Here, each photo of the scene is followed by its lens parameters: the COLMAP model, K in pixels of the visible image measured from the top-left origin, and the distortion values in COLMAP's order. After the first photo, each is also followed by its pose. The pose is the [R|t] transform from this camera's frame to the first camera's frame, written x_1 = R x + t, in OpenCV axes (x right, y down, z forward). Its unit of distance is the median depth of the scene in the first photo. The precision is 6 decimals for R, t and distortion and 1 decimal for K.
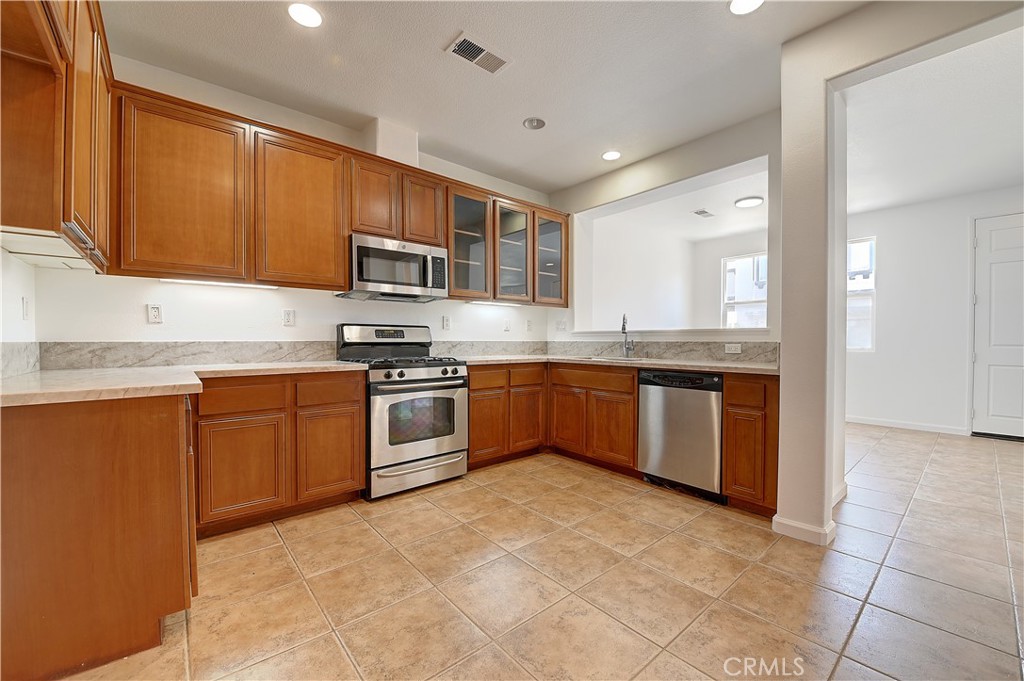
lens RADIAL K [[401.8, 0, 517.9], [0, 401.8, 343.2], [0, 0, 1]] dist [0.019040, -0.019996]
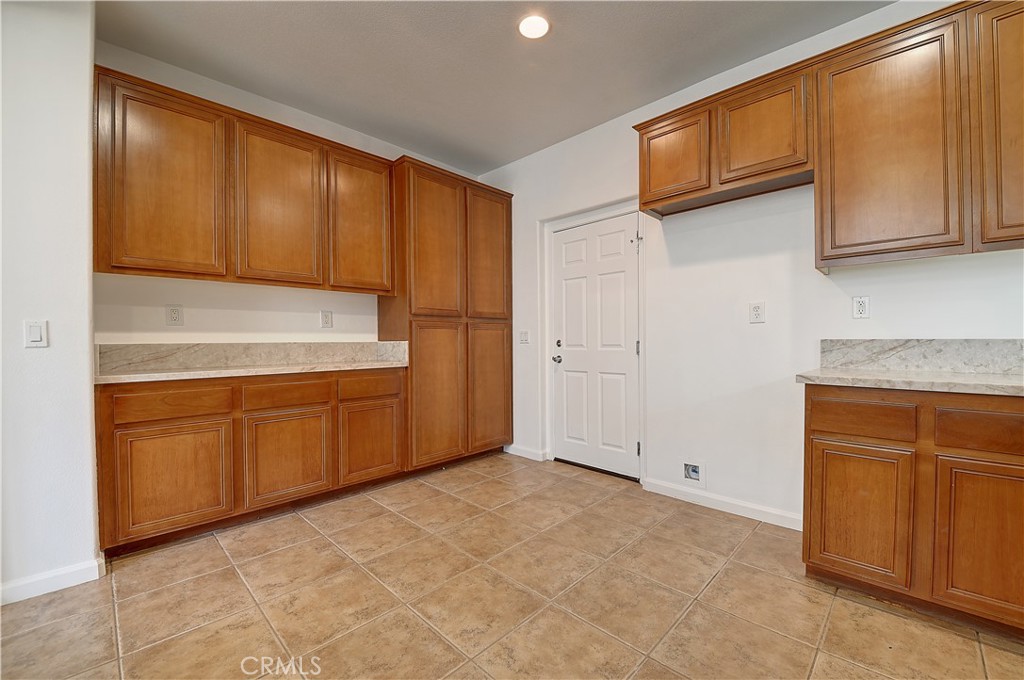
lens RADIAL K [[410.5, 0, 518.0], [0, 410.5, 342.8], [0, 0, 1]] dist [0.020117, -0.020953]
pose [[-0.995746, 0.005518, -0.091977, 0.065186], [0.003979, 0.999849, 0.016902, -0.008404], [0.092057, 0.016464, -0.995618, 1.022893]]
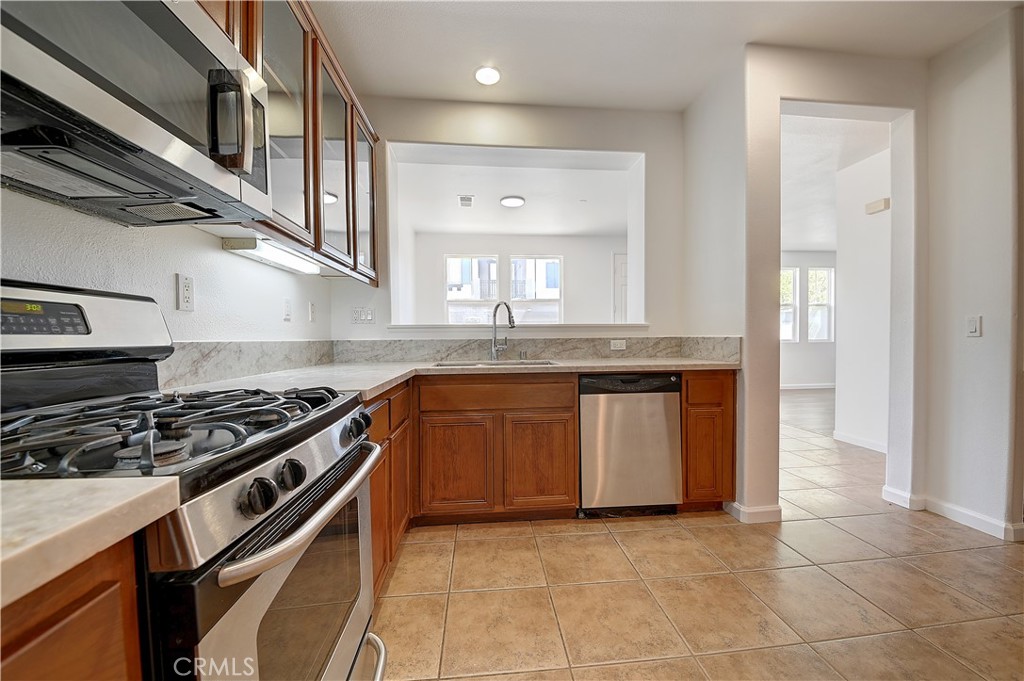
lens RADIAL K [[389.6, 0, 517.3], [0, 389.6, 343.6], [0, 0, 1]] dist [0.018771, -0.024163]
pose [[0.576169, -0.019469, 0.817099, -0.365884], [0.016482, 0.999790, 0.012199, -0.005019], [-0.817164, 0.006438, 0.576369, 0.672845]]
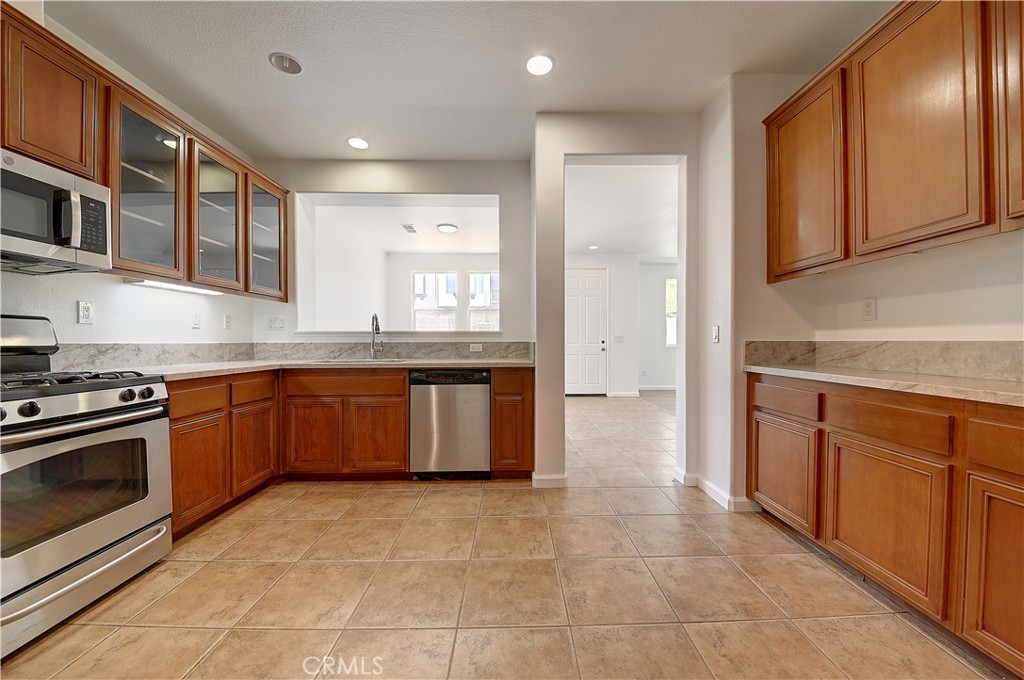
lens RADIAL K [[360.2, 0, 517.8], [0, 360.2, 343.1], [0, 0, 1]] dist [0.017133, -0.017817]
pose [[0.638903, -0.008348, 0.769242, -0.214456], [0.011188, 0.999936, 0.001559, -0.000287], [-0.769206, 0.007611, 0.638956, 0.223174]]
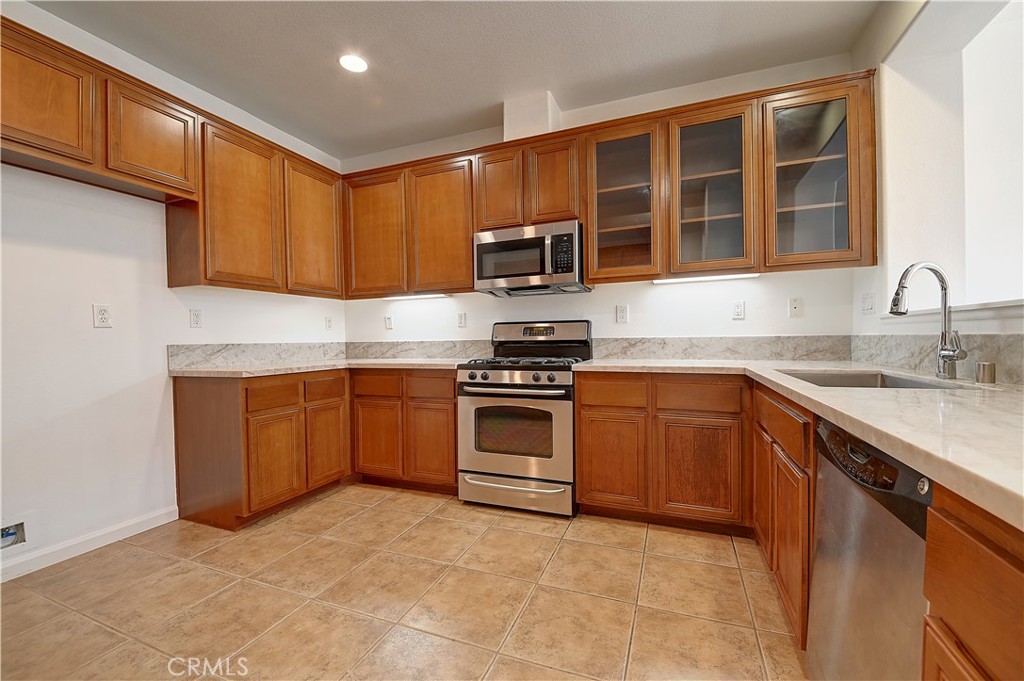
lens RADIAL K [[410.5, 0, 518.0], [0, 410.5, 343.3], [0, 0, 1]] dist [0.020117, -0.020953]
pose [[0.470954, 0.002724, -0.882154, 0.512755], [0.007962, 0.999941, 0.007339, -0.003424], [0.882122, -0.010480, 0.470905, 0.568353]]
